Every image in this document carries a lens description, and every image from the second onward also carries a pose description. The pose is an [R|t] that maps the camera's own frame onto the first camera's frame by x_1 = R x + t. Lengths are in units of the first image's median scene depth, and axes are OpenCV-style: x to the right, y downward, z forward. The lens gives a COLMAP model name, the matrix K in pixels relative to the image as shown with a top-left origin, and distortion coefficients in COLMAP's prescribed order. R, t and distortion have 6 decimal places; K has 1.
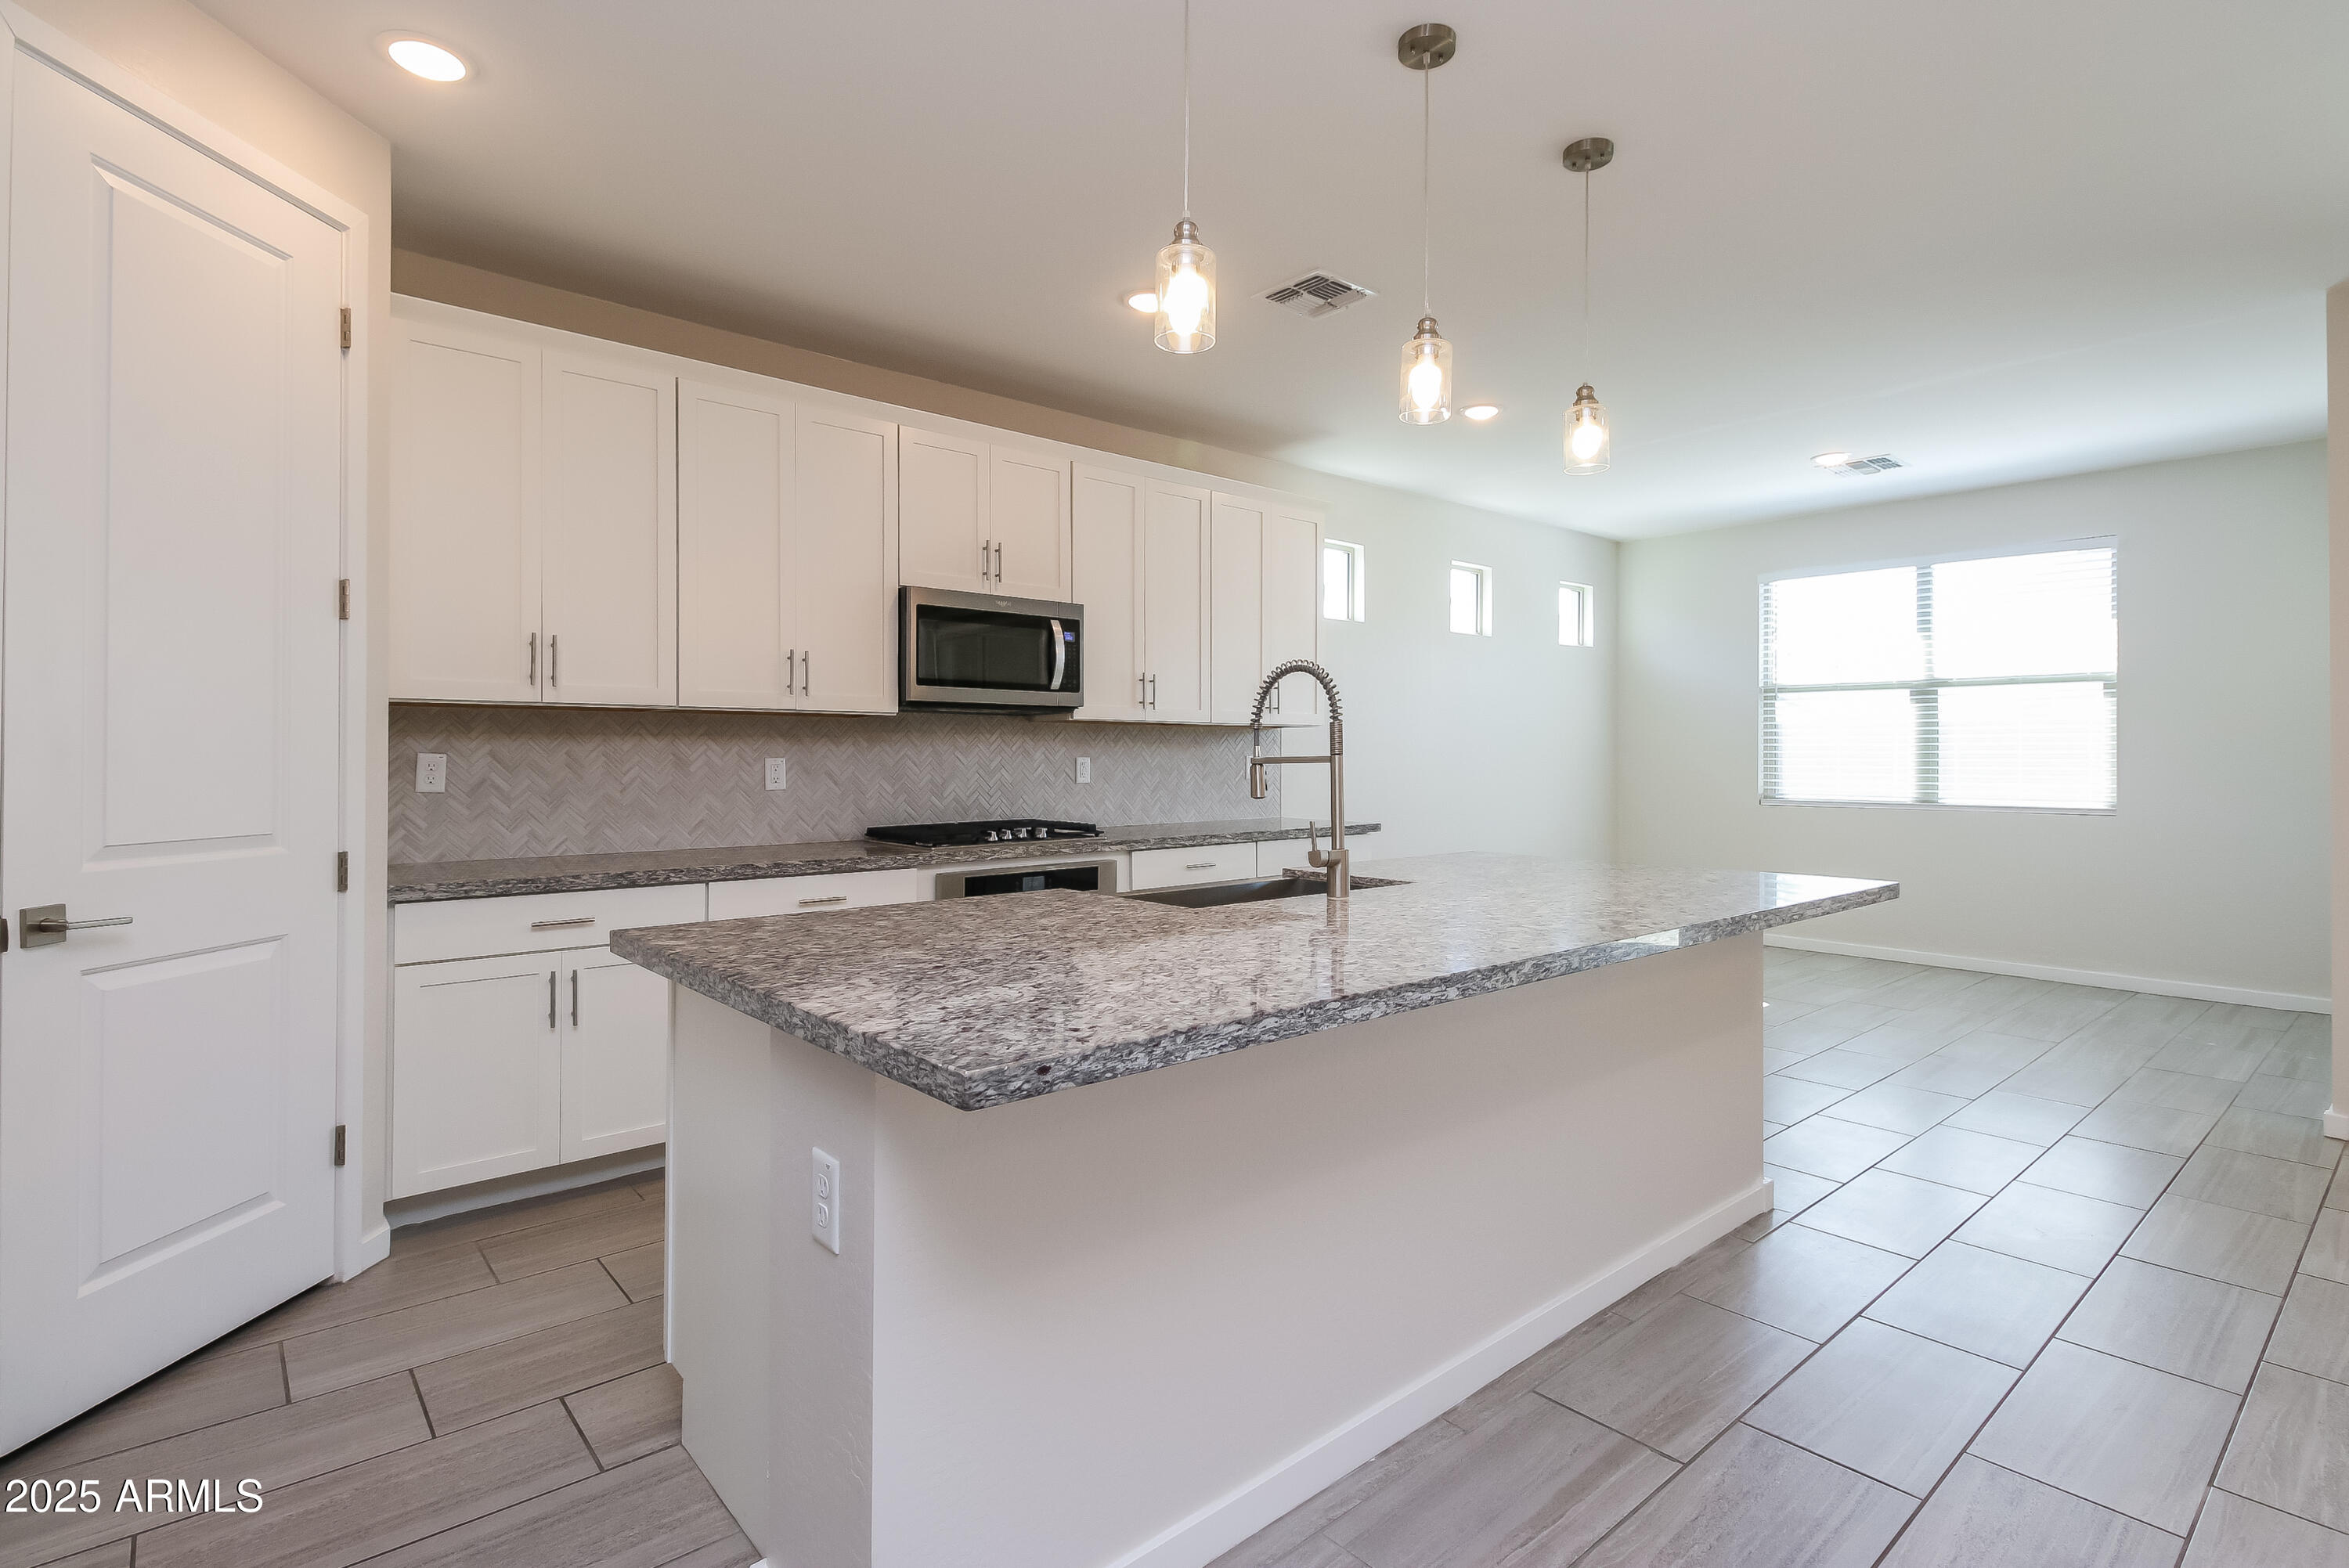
lens RADIAL K [[1134.2, 0, 1161.4], [0, 1134.2, 753.8], [0, 0, 1]] dist [0.000879, -0.001743]
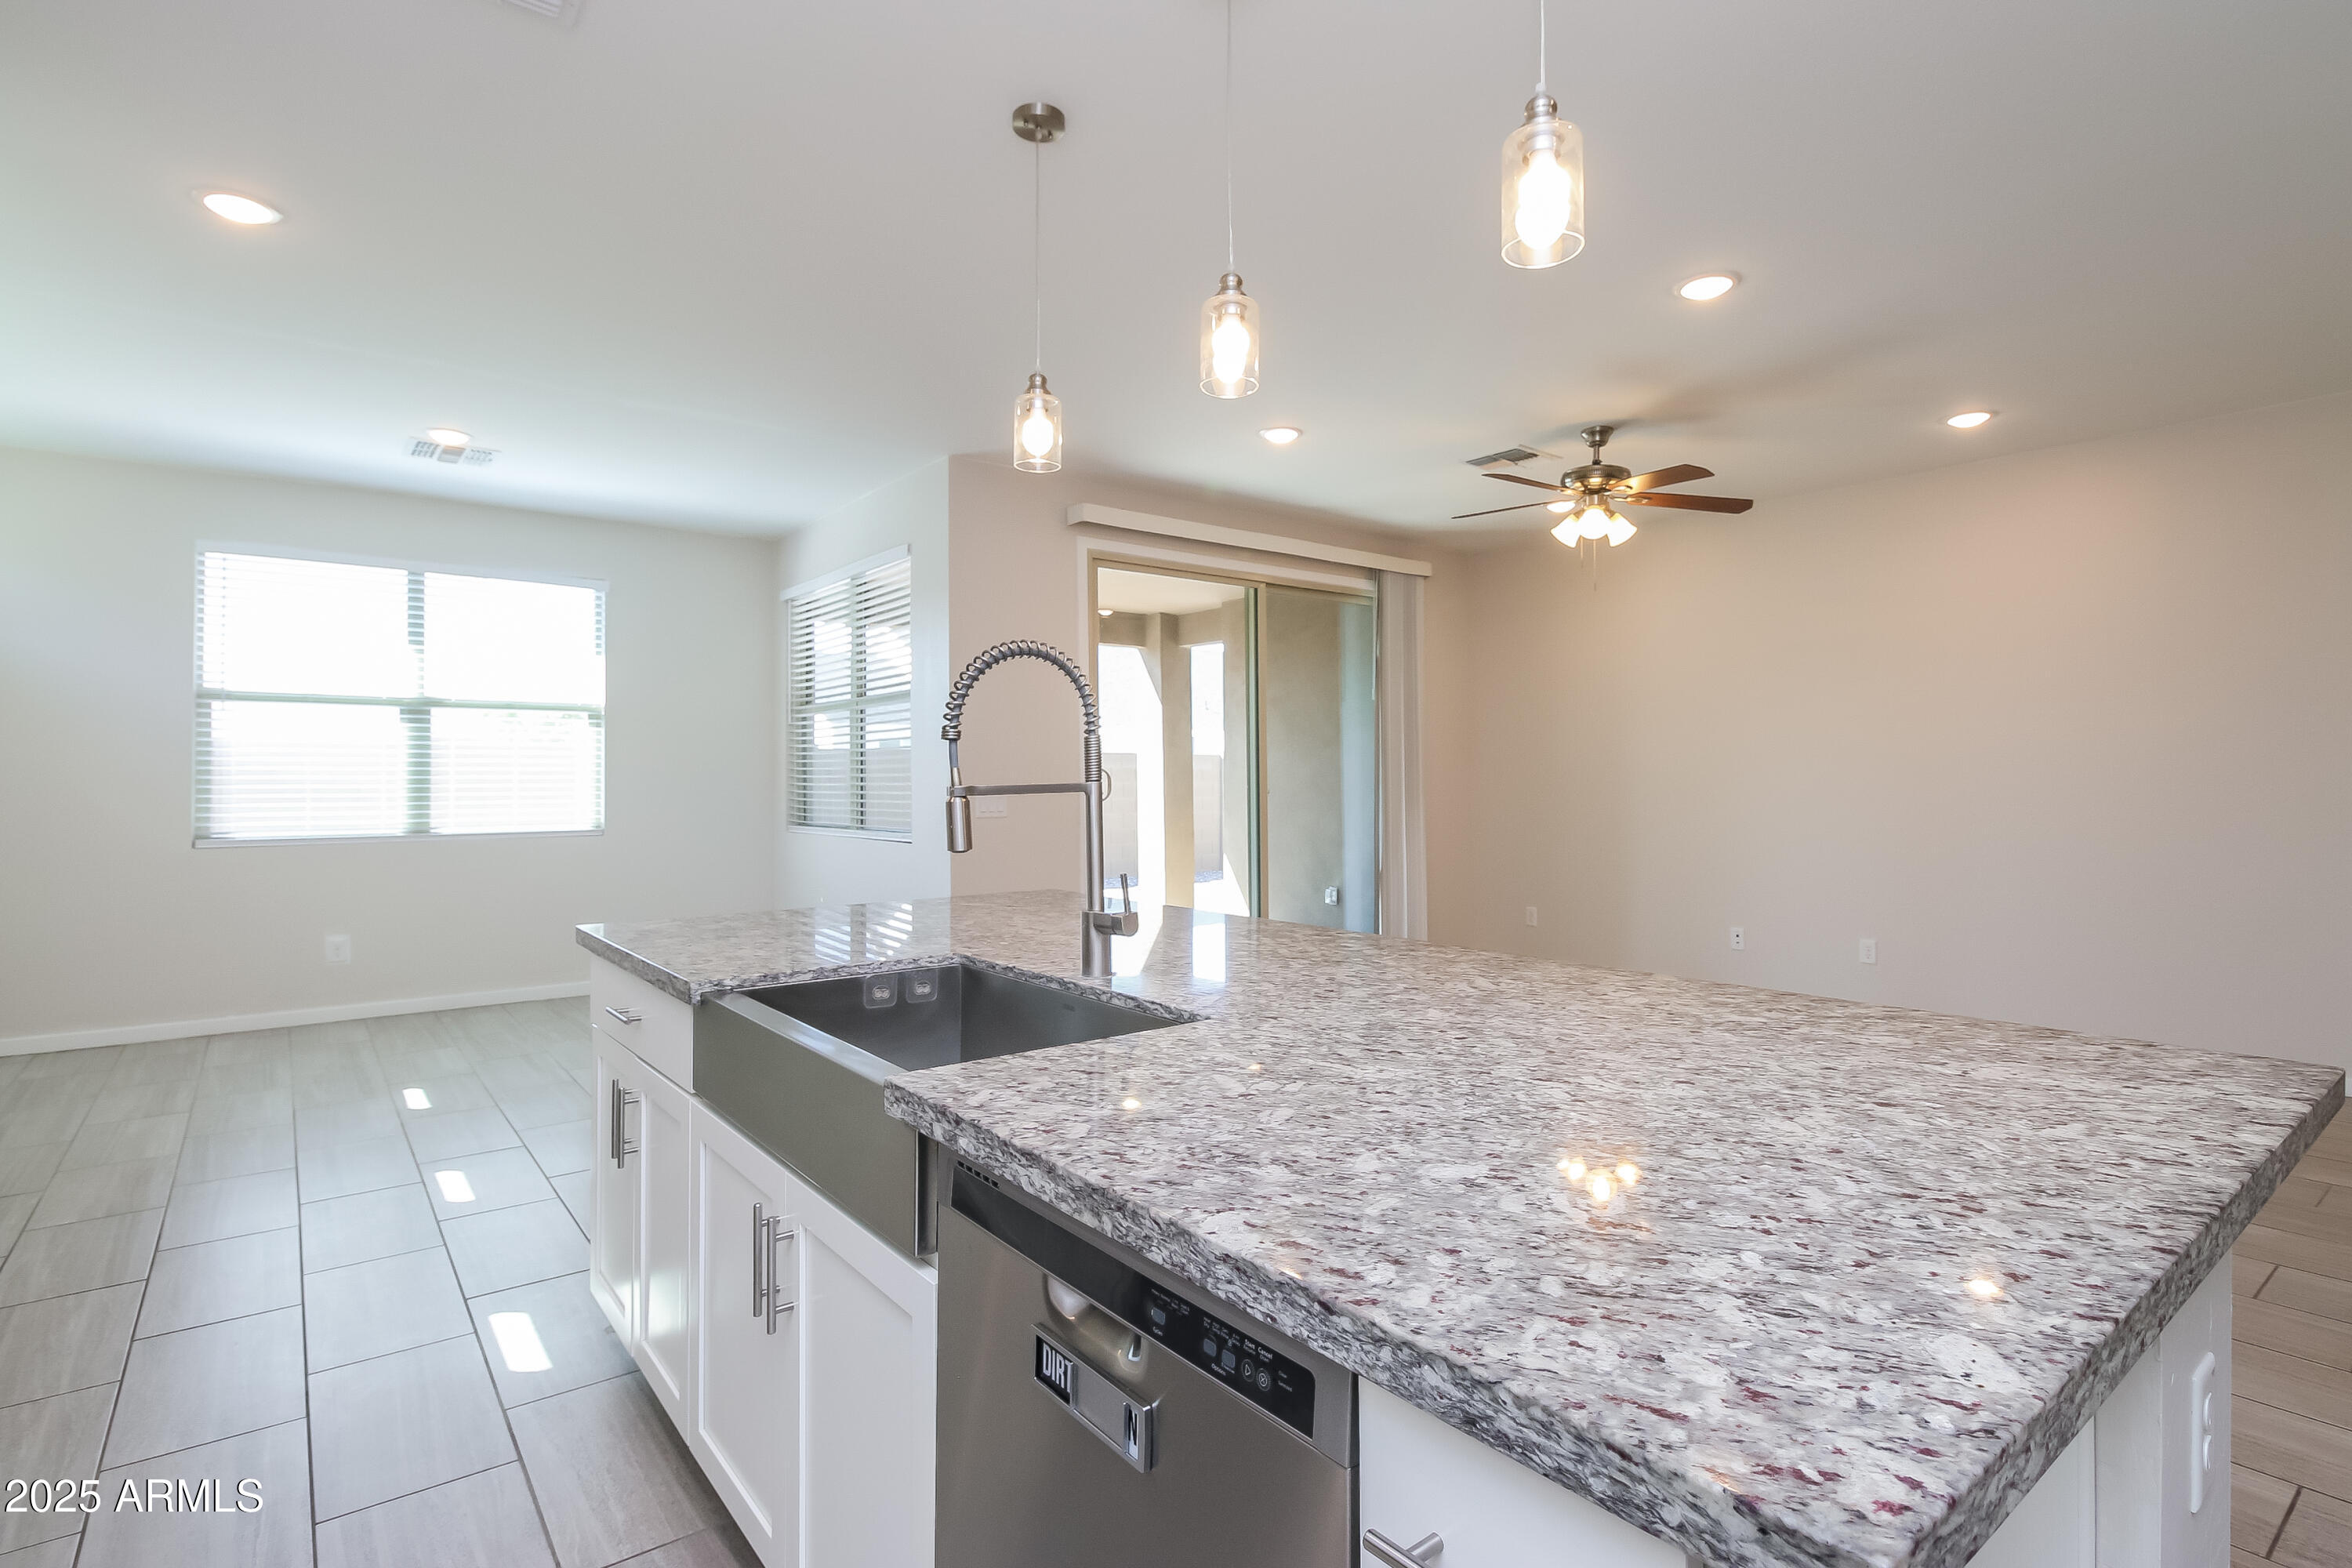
lens RADIAL K [[1148.9, 0, 1183.2], [0, 1148.9, 770.7], [0, 0, 1]] dist [0.012214, -0.000887]
pose [[0.037485, 0.007264, 0.999271, -0.347569], [0.000025, 0.999974, -0.007270, -0.000314], [-0.999297, 0.000298, 0.037484, 0.545558]]
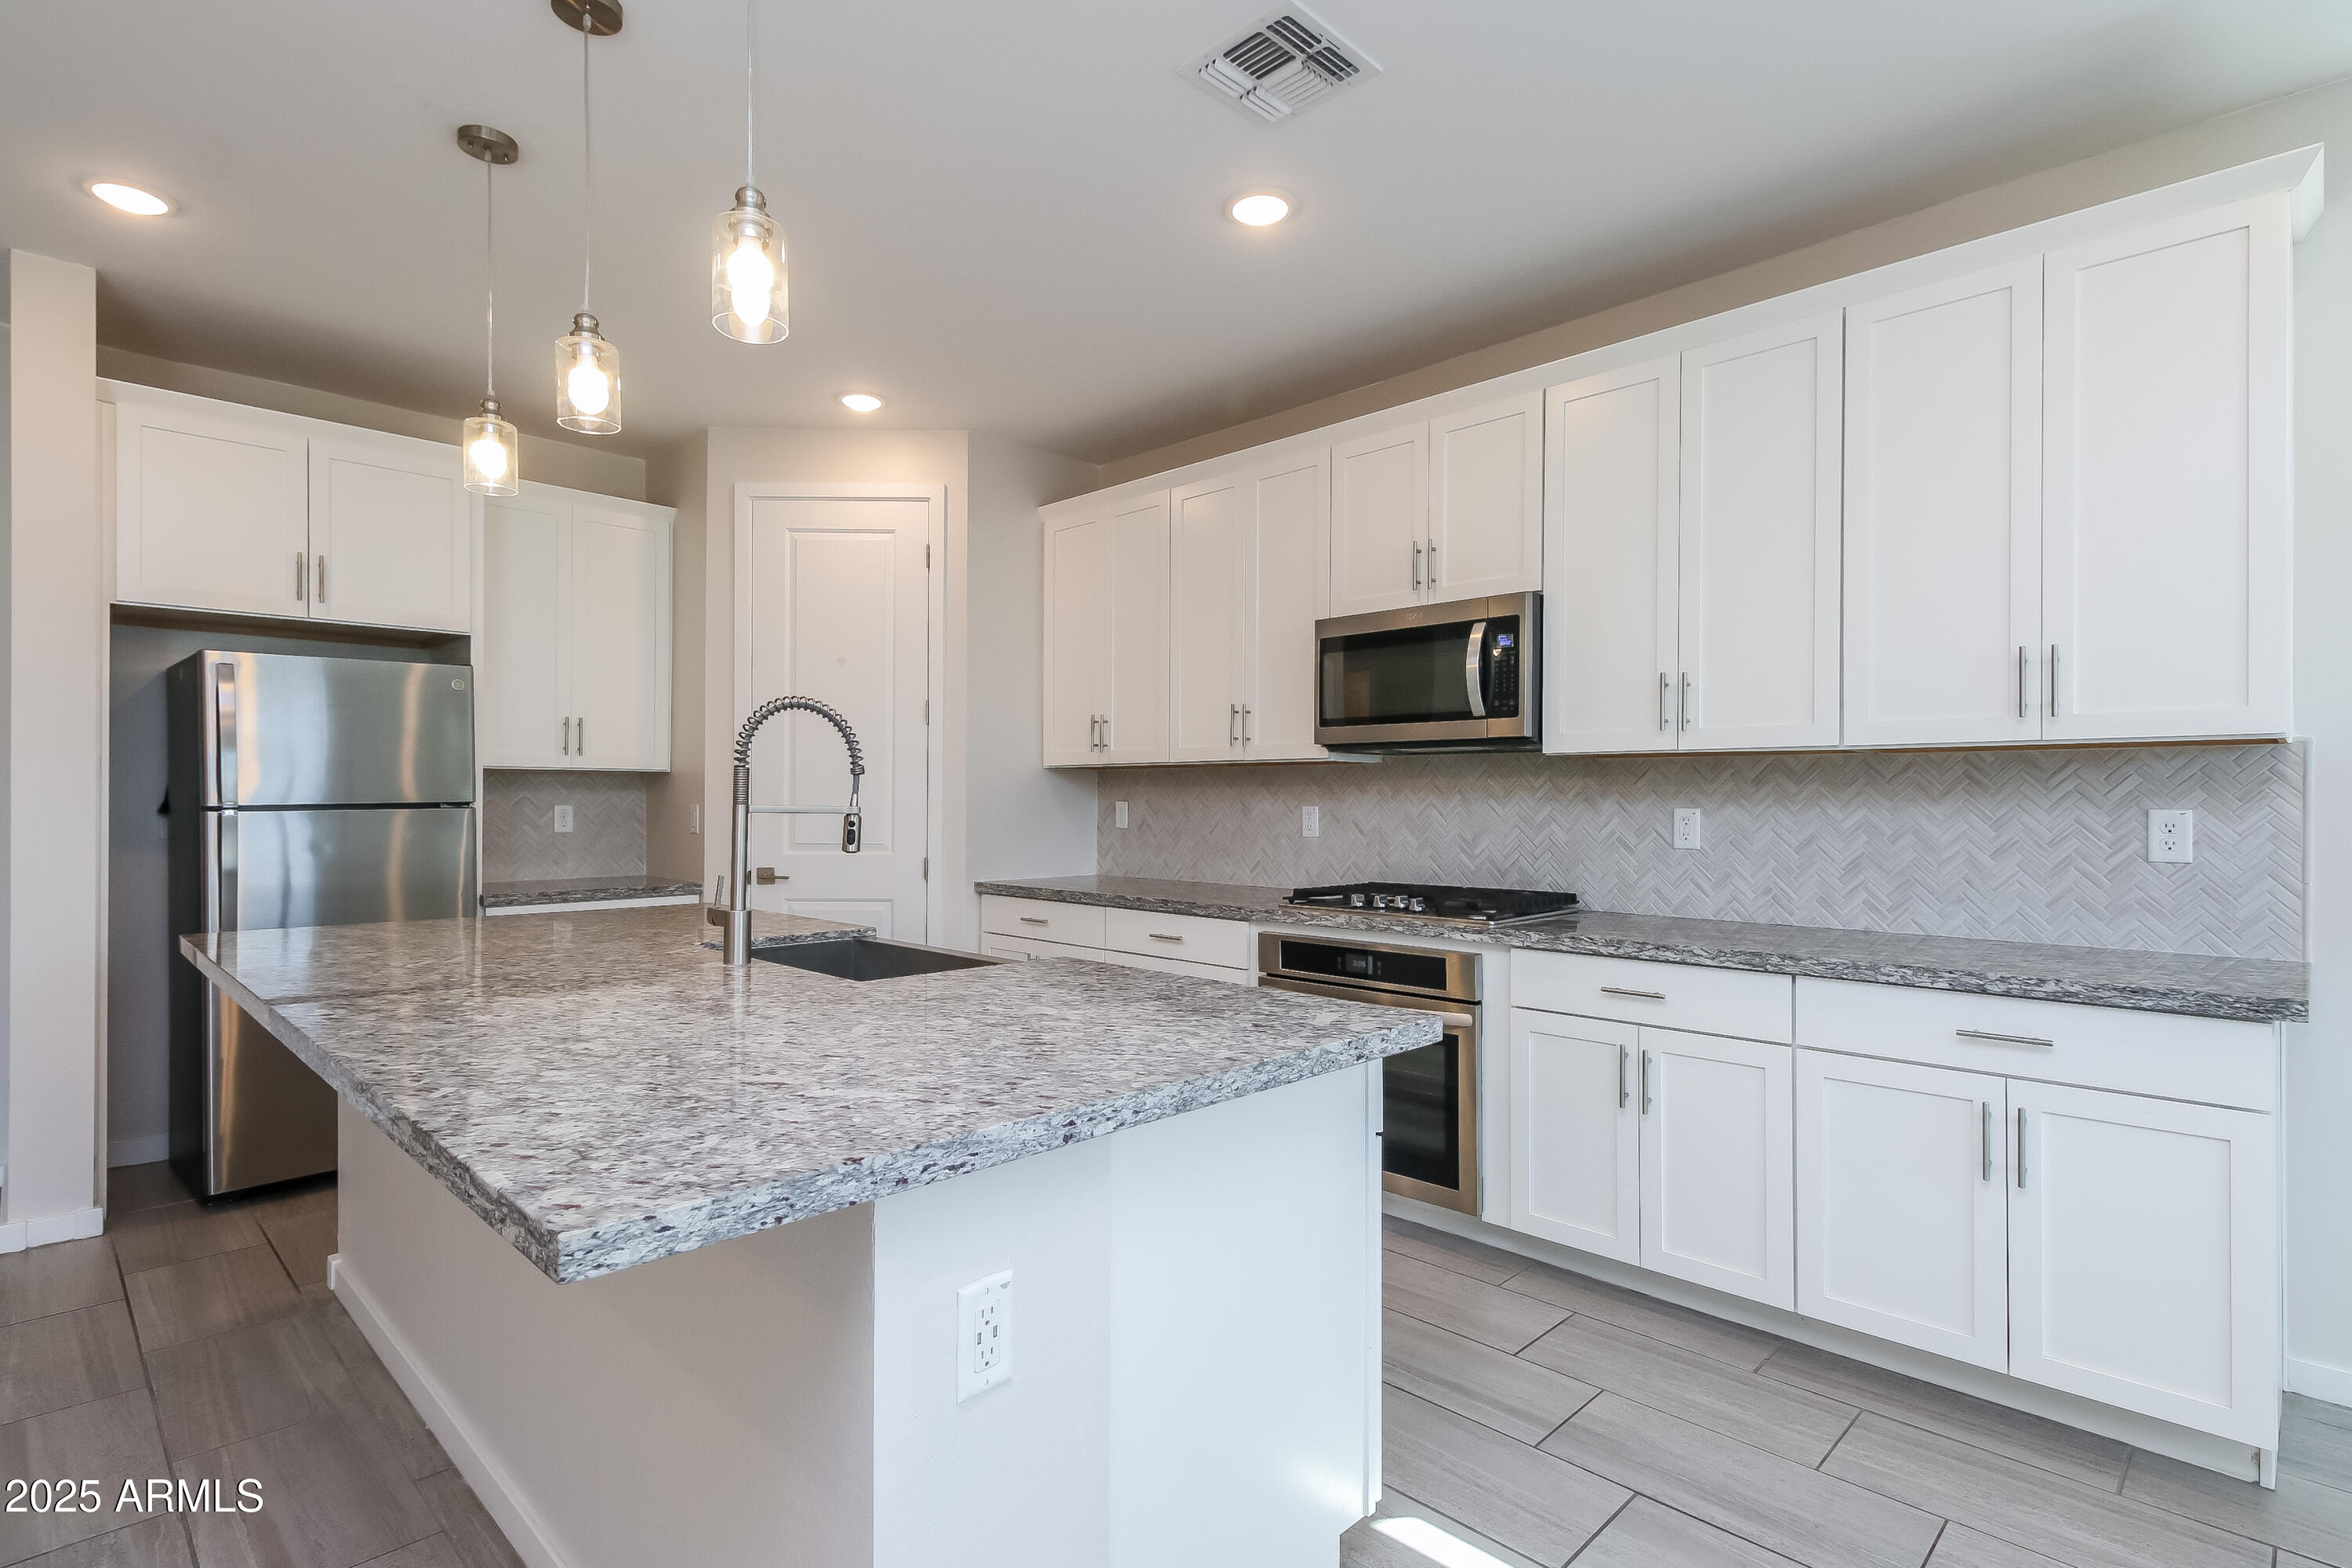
lens RADIAL K [[1148.9, 0, 1183.2], [0, 1148.9, 770.7], [0, 0, 1]] dist [0.012214, -0.000887]
pose [[0.090160, -0.025356, -0.995604, 0.654914], [-0.002290, 0.999668, -0.025667, -0.001148], [0.995925, 0.004594, 0.090072, 0.759673]]
